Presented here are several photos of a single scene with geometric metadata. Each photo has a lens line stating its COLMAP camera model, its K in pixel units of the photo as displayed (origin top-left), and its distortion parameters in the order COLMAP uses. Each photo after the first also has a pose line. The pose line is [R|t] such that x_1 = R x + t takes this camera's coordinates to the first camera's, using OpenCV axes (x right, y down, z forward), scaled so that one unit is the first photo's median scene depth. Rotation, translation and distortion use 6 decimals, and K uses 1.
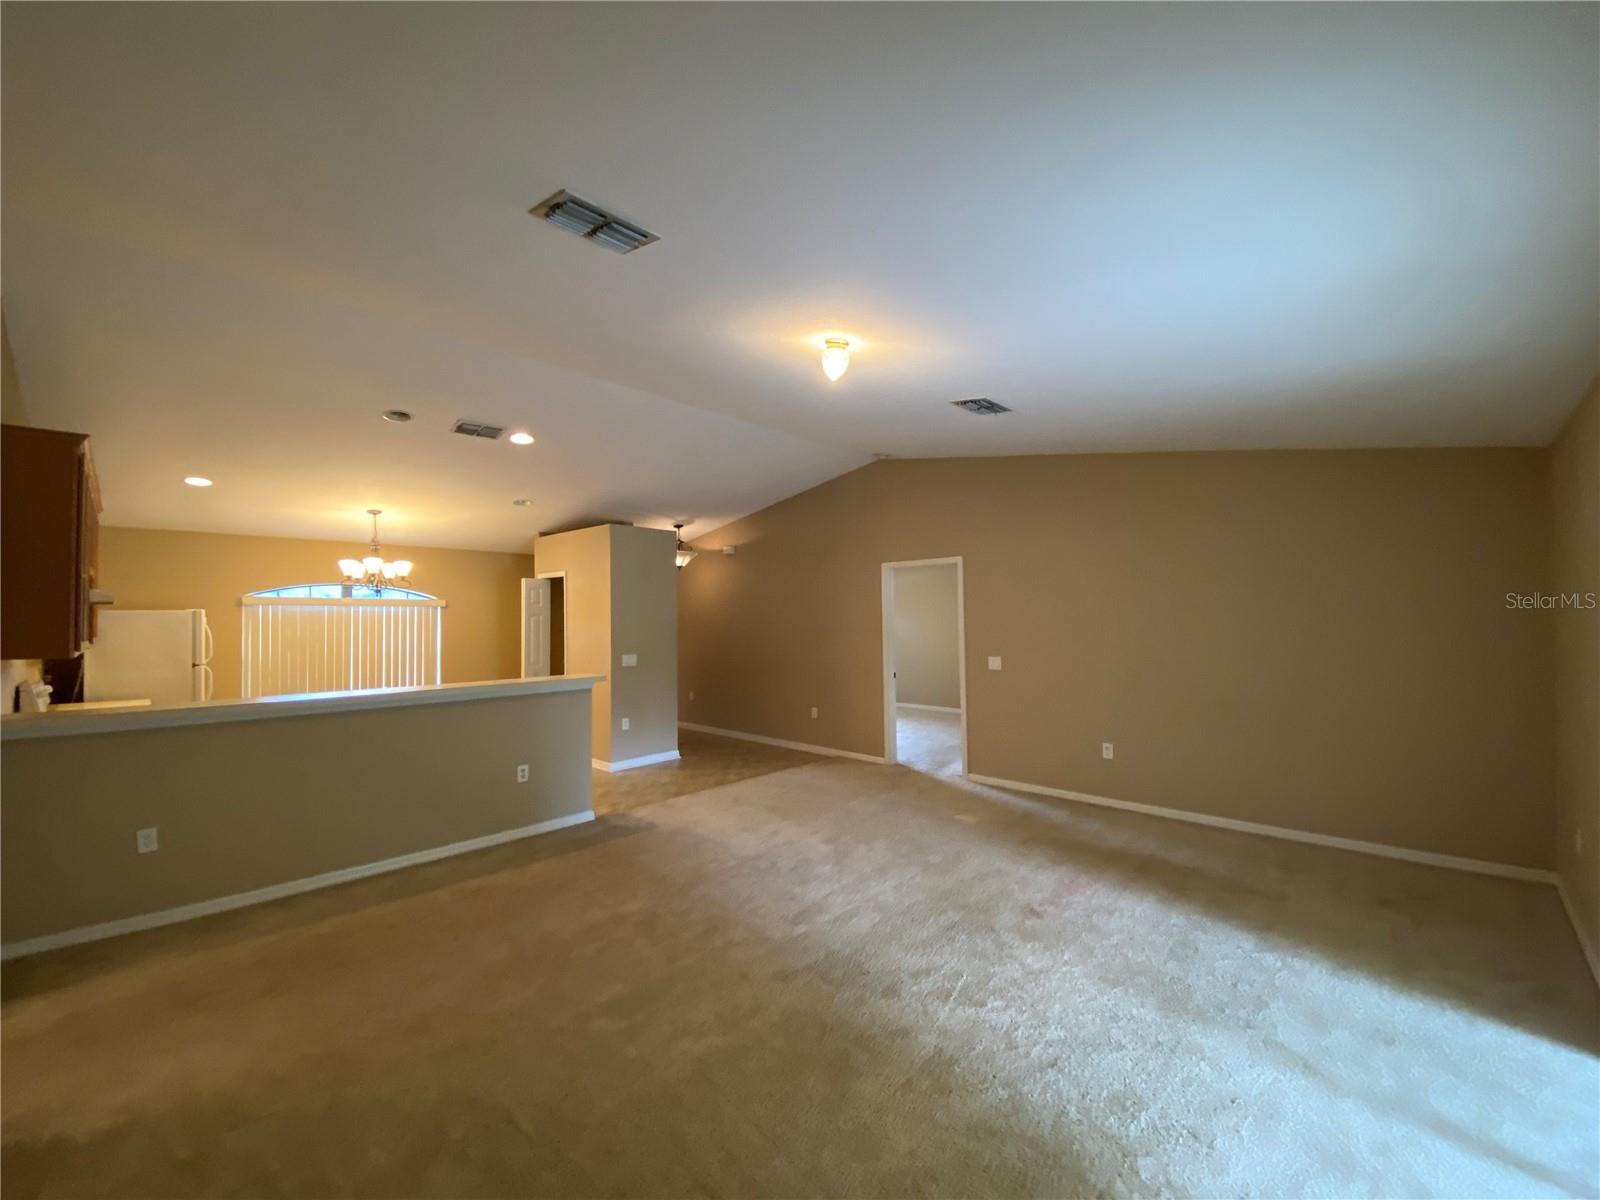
lens RADIAL K [[645.7, 0, 796.8], [0, 645.7, 604.9], [0, 0, 1]] dist [0.025201, -0.022597]
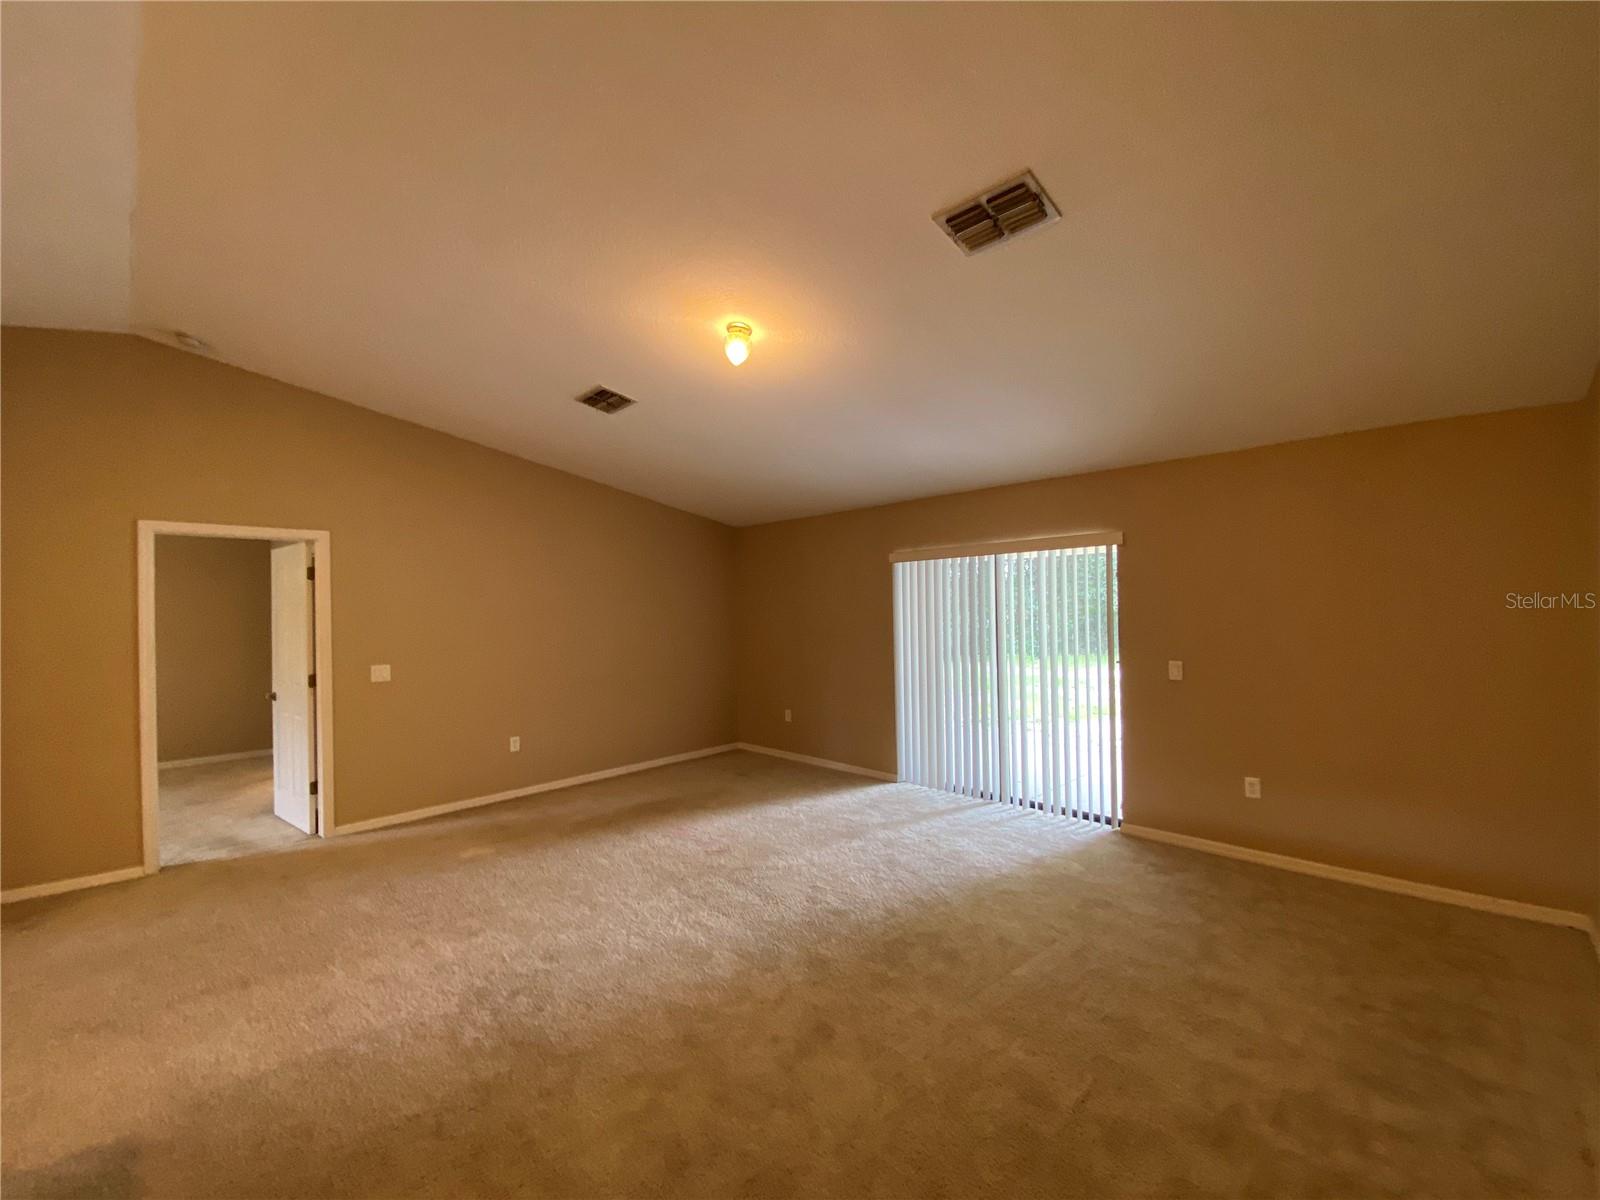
lens RADIAL K [[645.7, 0, 796.8], [0, 645.7, 604.9], [0, 0, 1]] dist [0.025201, -0.022597]
pose [[0.011758, 0.015982, 0.999803, -0.532313], [-0.006527, 0.999852, -0.015906, 0.017000], [-0.999910, -0.006338, 0.011860, 0.523426]]
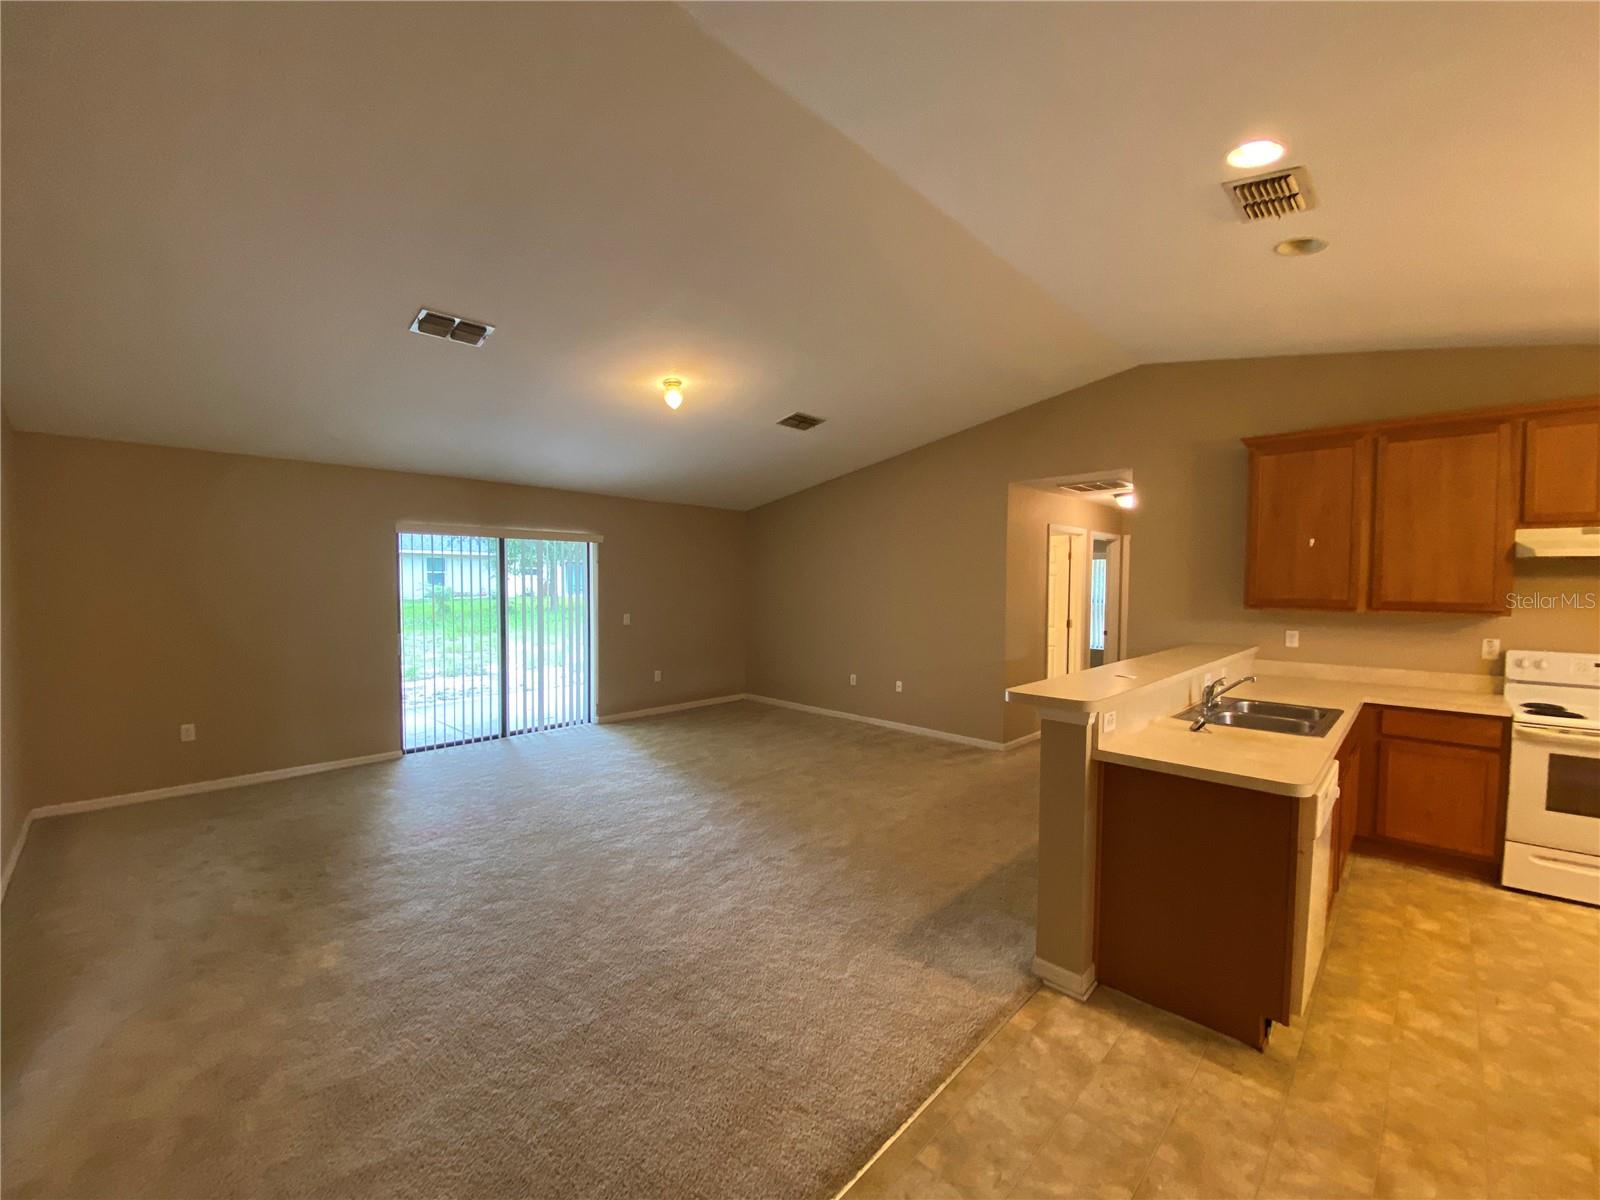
lens RADIAL K [[645.7, 0, 796.8], [0, 645.7, 604.9], [0, 0, 1]] dist [0.025201, -0.022597]
pose [[-0.999971, 0.005218, 0.005570, -0.121668], [0.005307, 0.999857, 0.016028, 0.029607], [-0.005486, 0.016057, -0.999856, 1.393933]]
